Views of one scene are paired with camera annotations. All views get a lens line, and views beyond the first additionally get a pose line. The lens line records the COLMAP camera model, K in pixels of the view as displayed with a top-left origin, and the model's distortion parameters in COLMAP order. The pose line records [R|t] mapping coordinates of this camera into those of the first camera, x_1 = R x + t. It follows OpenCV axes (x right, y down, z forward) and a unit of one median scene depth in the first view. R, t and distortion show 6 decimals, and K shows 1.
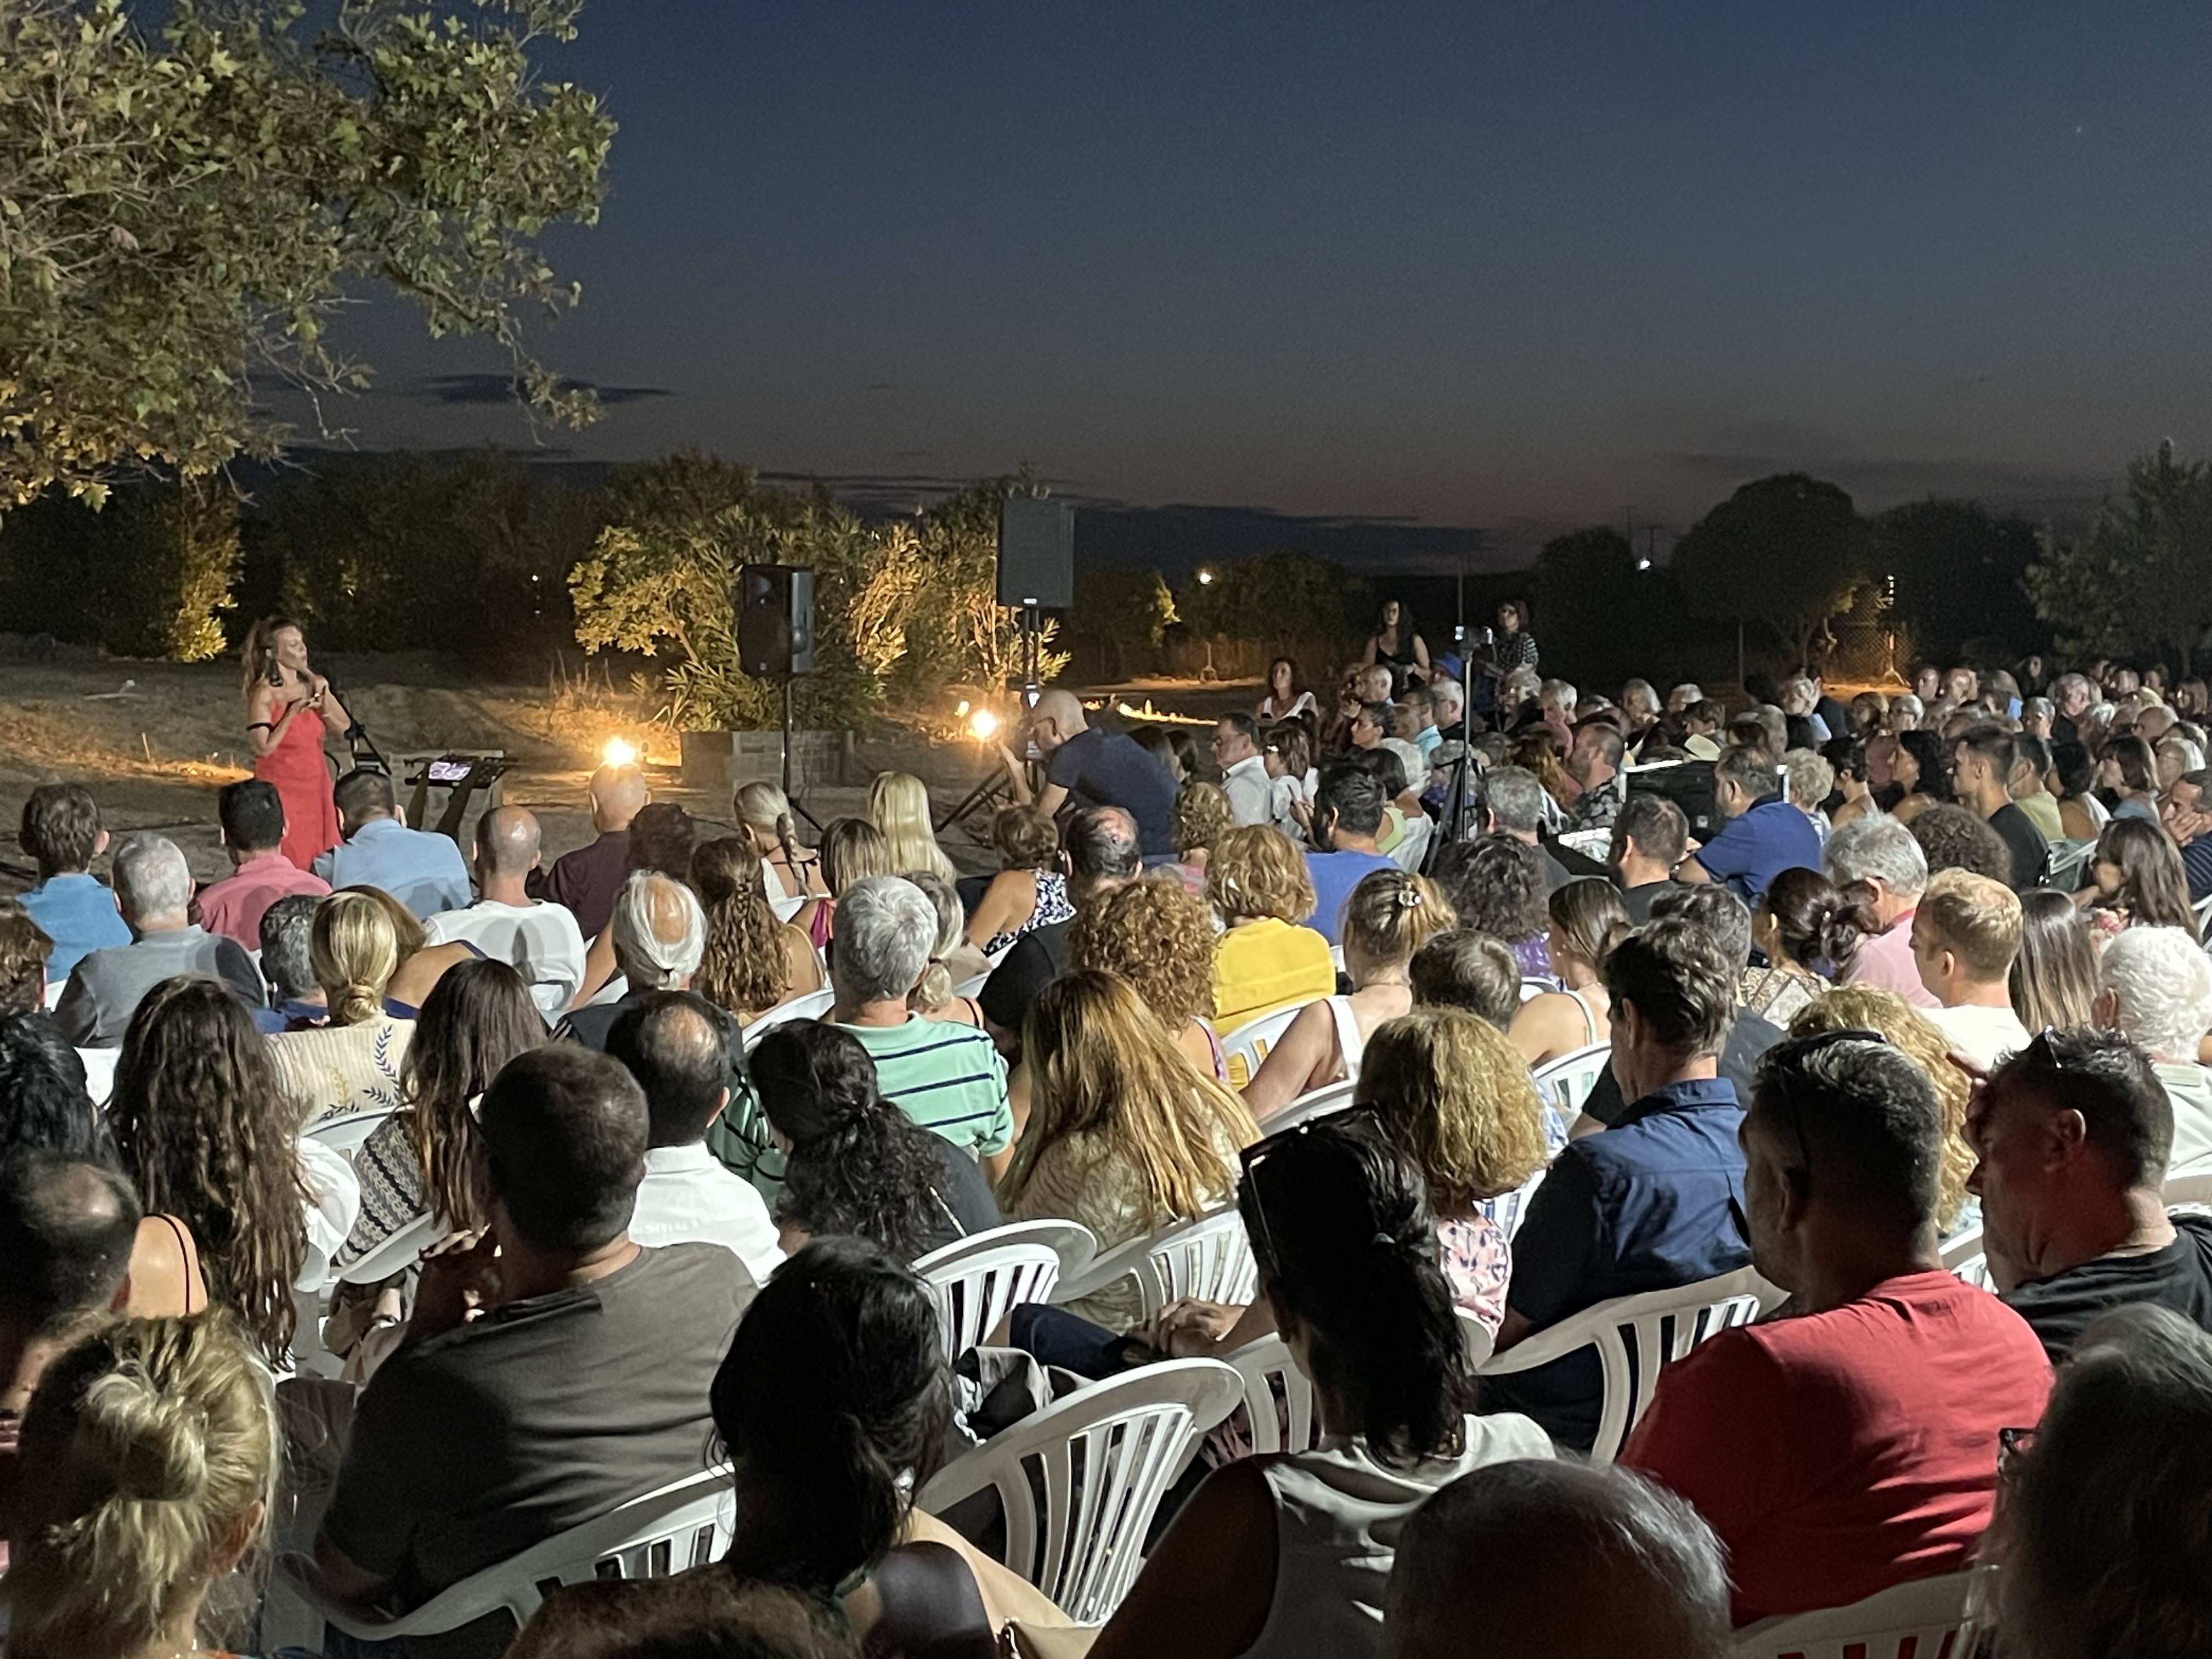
lens RADIAL K [[3174.1, 0, 1105.0], [0, 3174.1, 839.5], [0, 0, 1]] dist [0.181687, 0.000000]
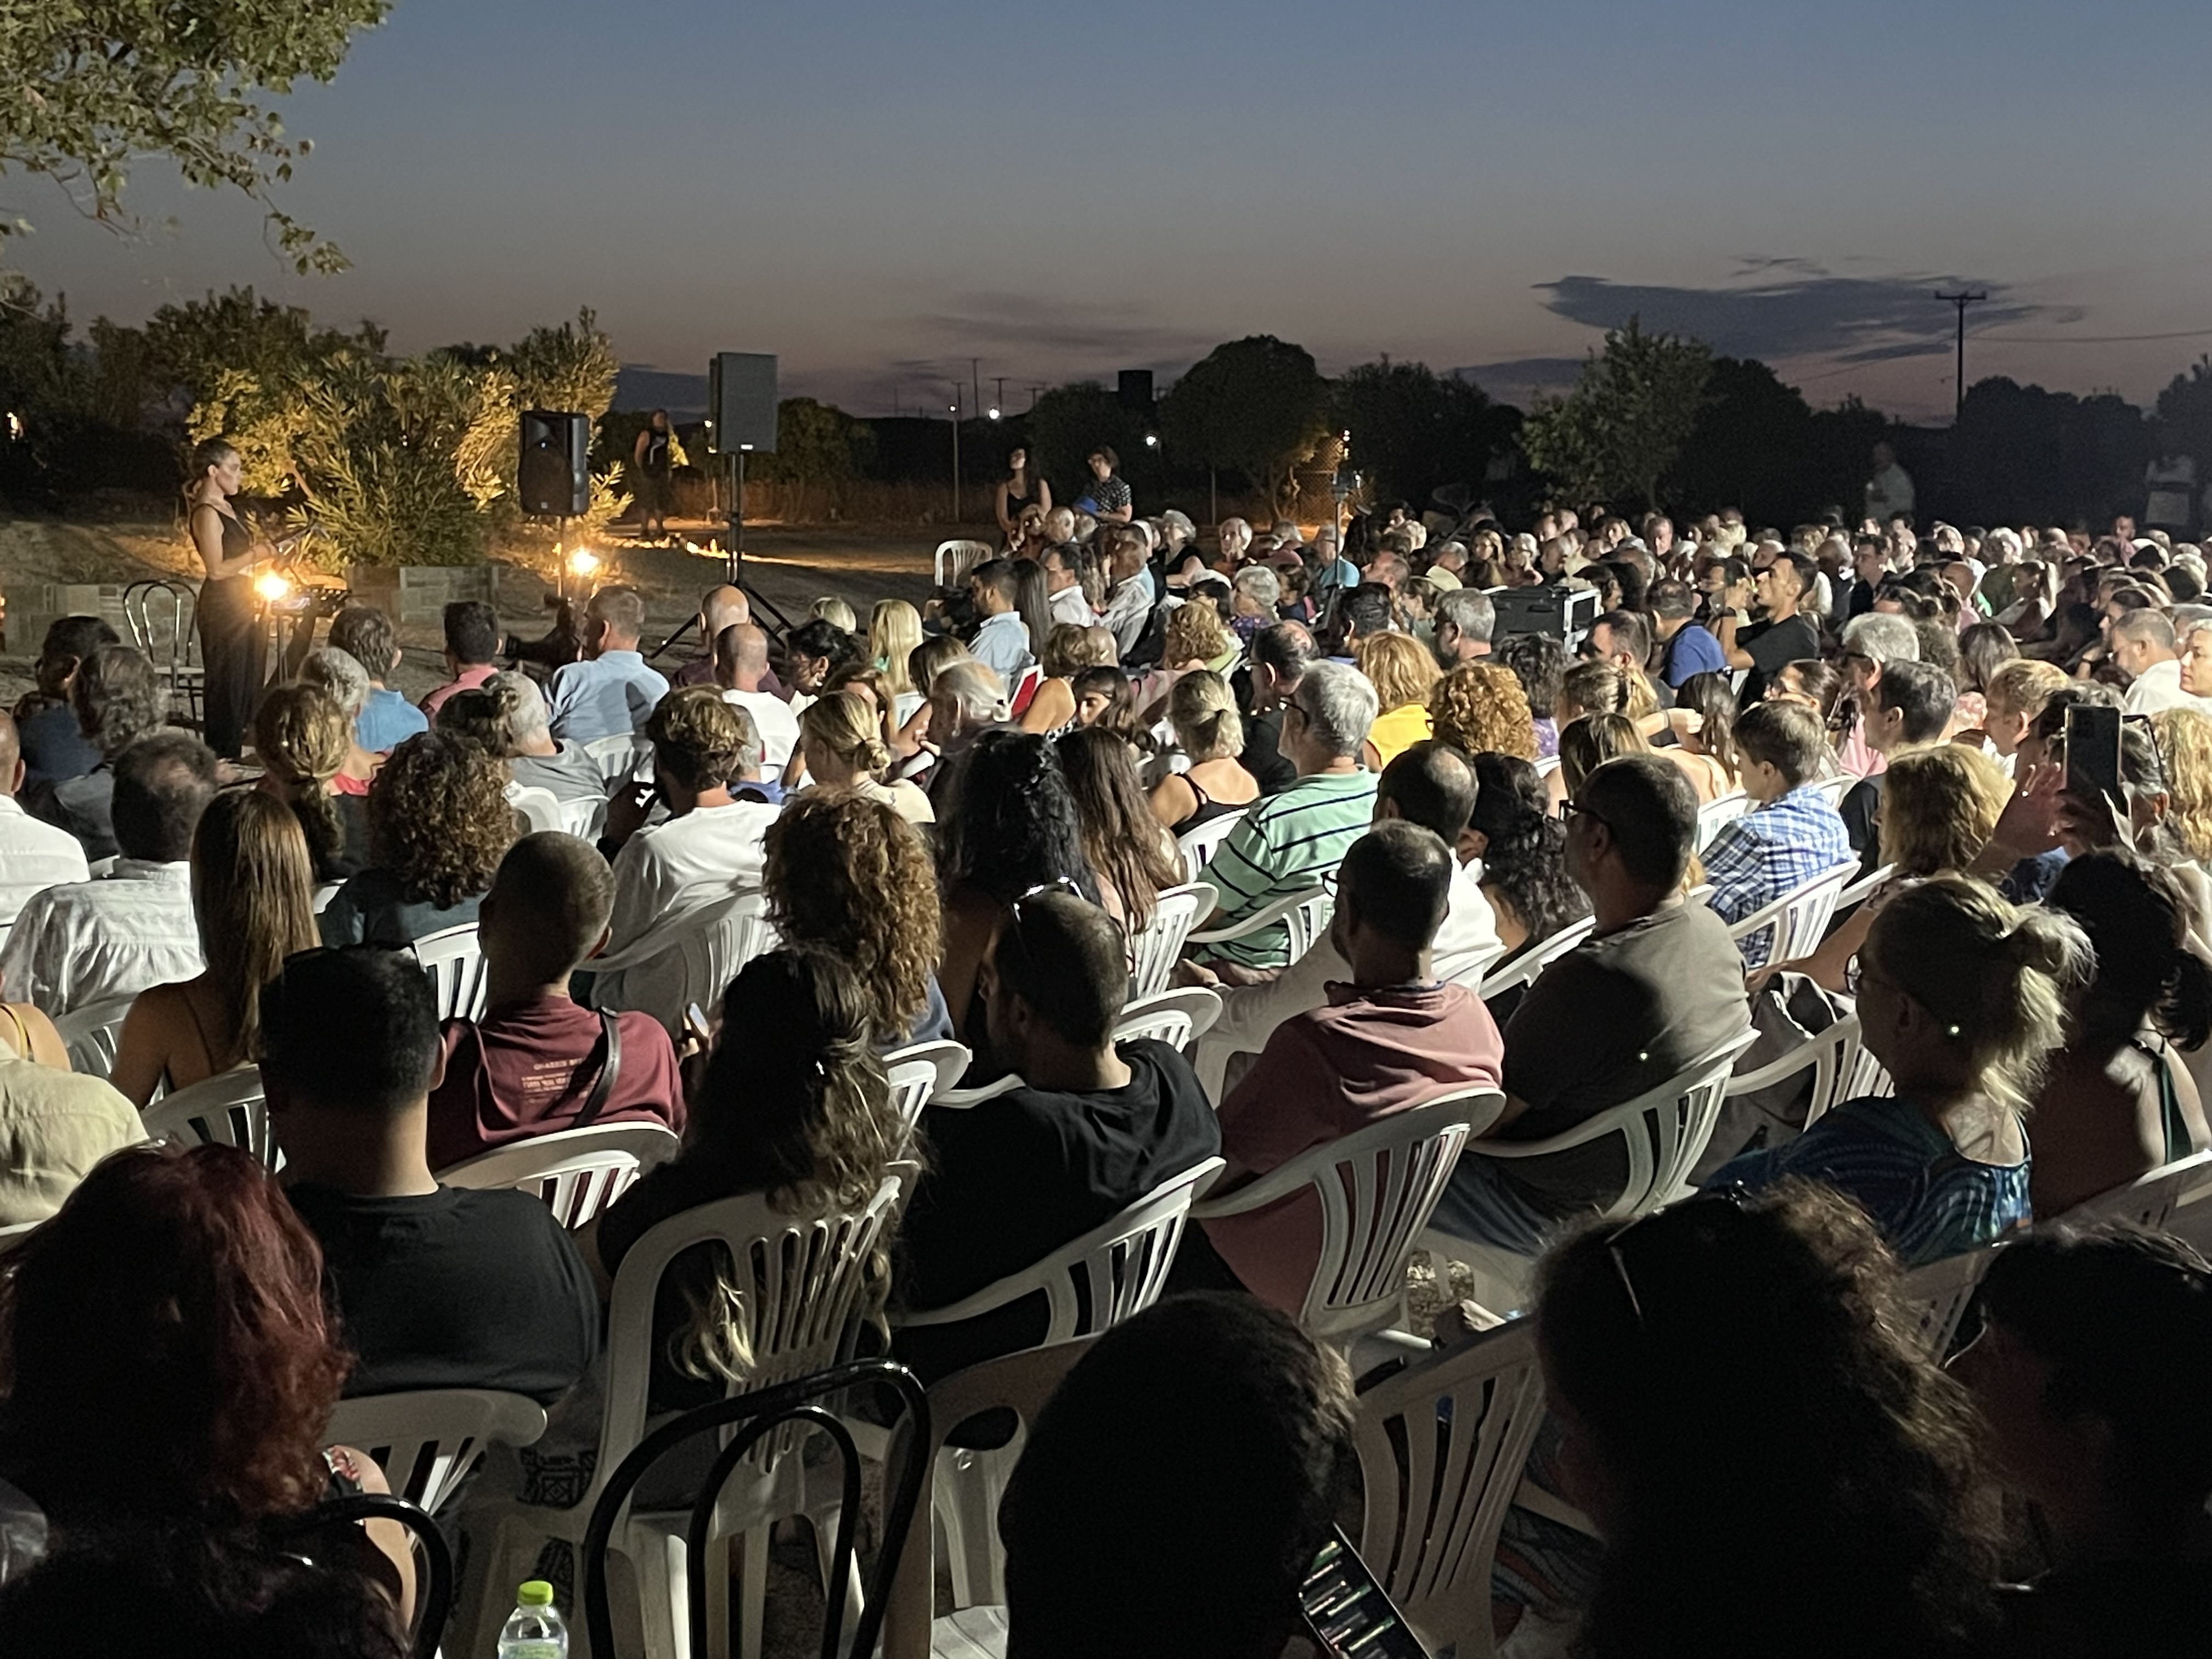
lens RADIAL K [[3052.3, 0, 1107.5], [0, 3052.3, 836.6], [0, 0, 1]] dist [0.141999, 0.000000]
pose [[0.976813, -0.022526, 0.212906, -0.093884], [0.011378, 0.998506, 0.053441, 0.003081], [-0.213792, -0.049779, 0.975610, -0.047680]]
